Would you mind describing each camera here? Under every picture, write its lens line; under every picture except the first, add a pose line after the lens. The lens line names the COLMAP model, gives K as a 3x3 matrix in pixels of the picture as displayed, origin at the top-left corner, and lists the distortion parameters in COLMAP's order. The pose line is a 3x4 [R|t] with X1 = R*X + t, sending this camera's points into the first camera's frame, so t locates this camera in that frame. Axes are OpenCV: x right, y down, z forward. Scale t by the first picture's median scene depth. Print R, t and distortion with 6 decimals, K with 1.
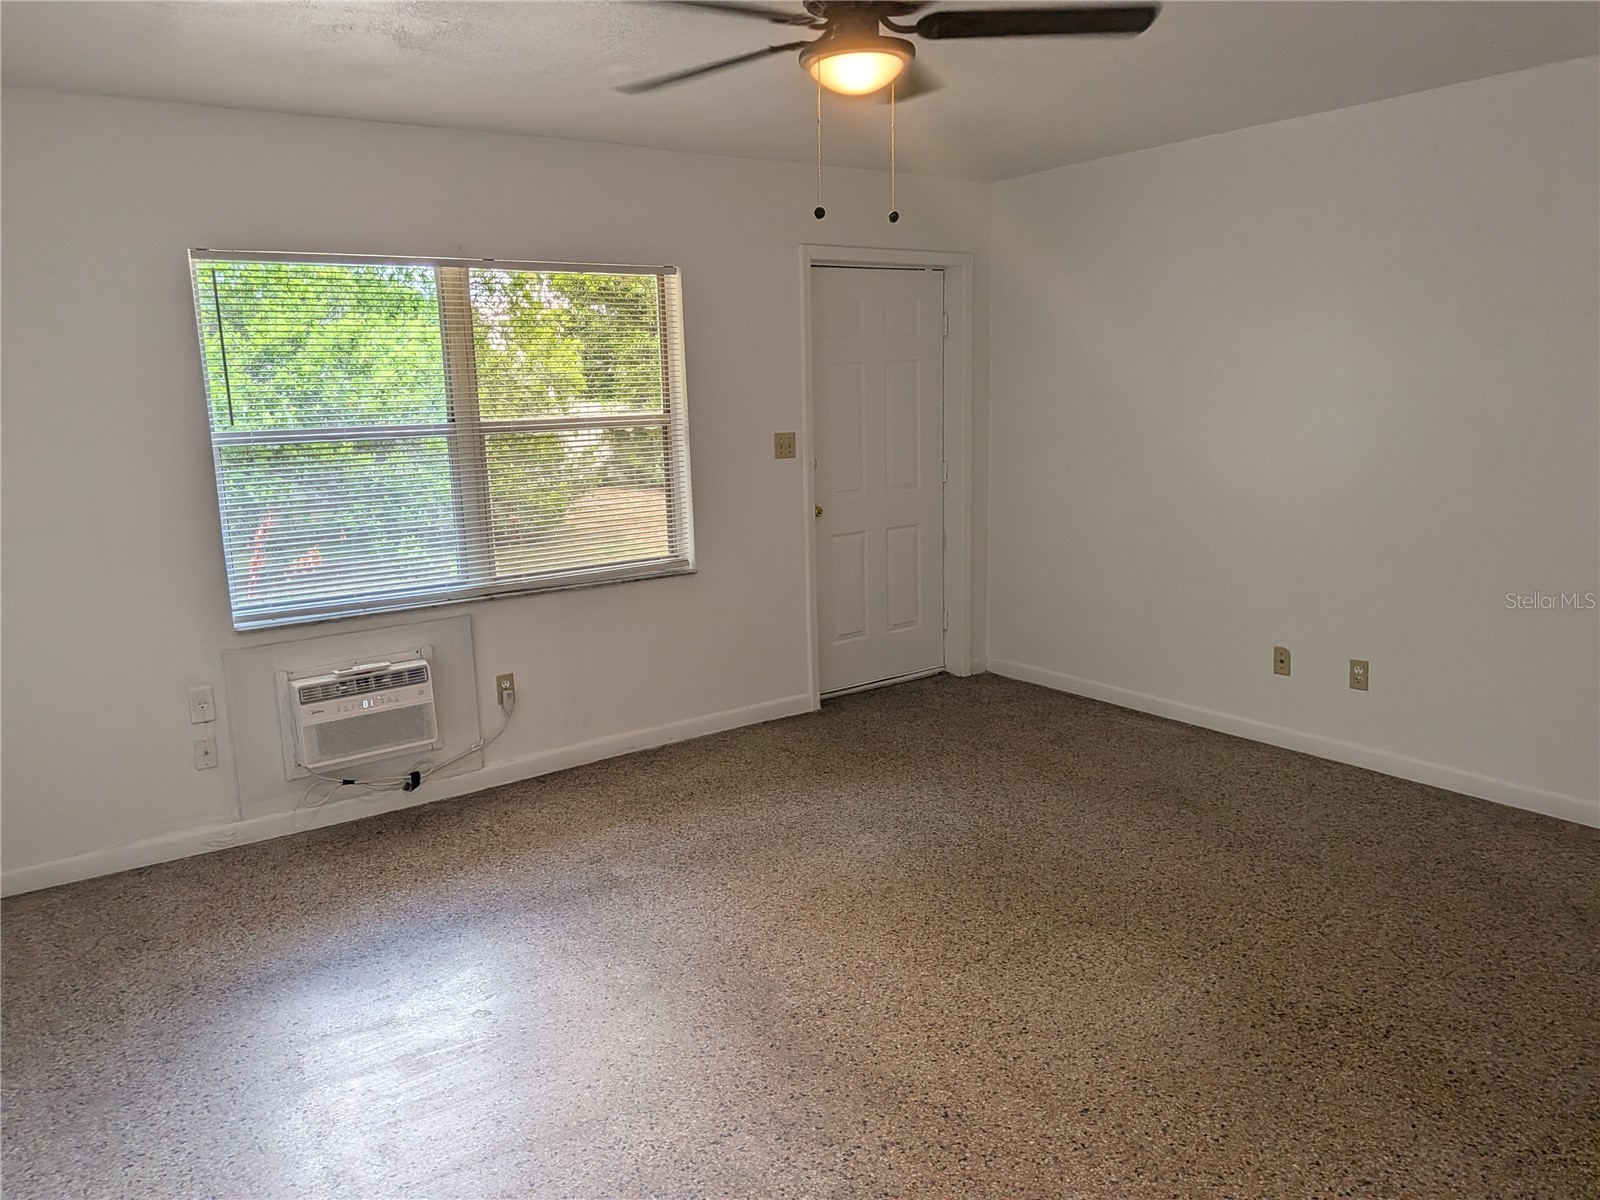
lens RADIAL K [[1118.8, 0, 831.4], [0, 1118.8, 597.5], [0, 0, 1]] dist [0.003428, -0.119618]
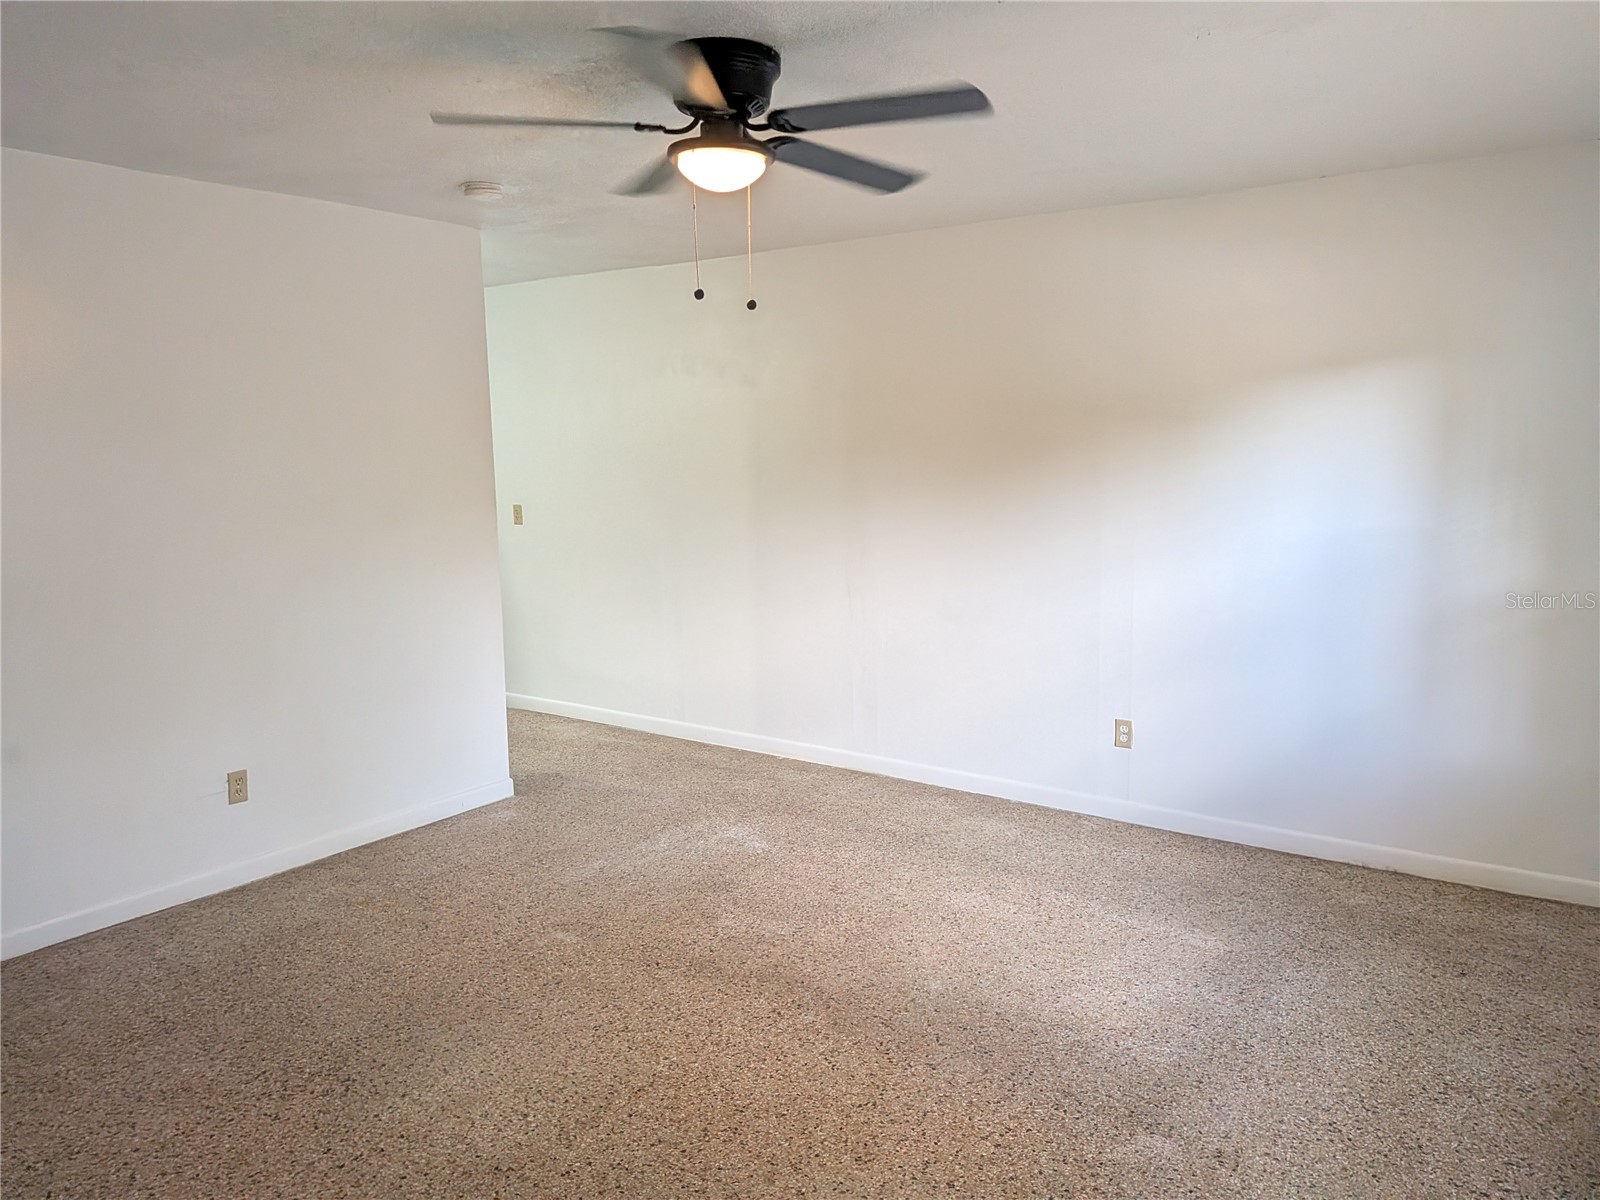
lens RADIAL K [[1118.8, 0, 831.4], [0, 1118.8, 597.5], [0, 0, 1]] dist [0.003428, -0.119618]
pose [[-0.950652, 0.083763, -0.298738, 0.223047], [-0.016827, 0.947530, 0.319225, -0.357028], [0.309802, 0.308499, -0.899362, 1.764134]]
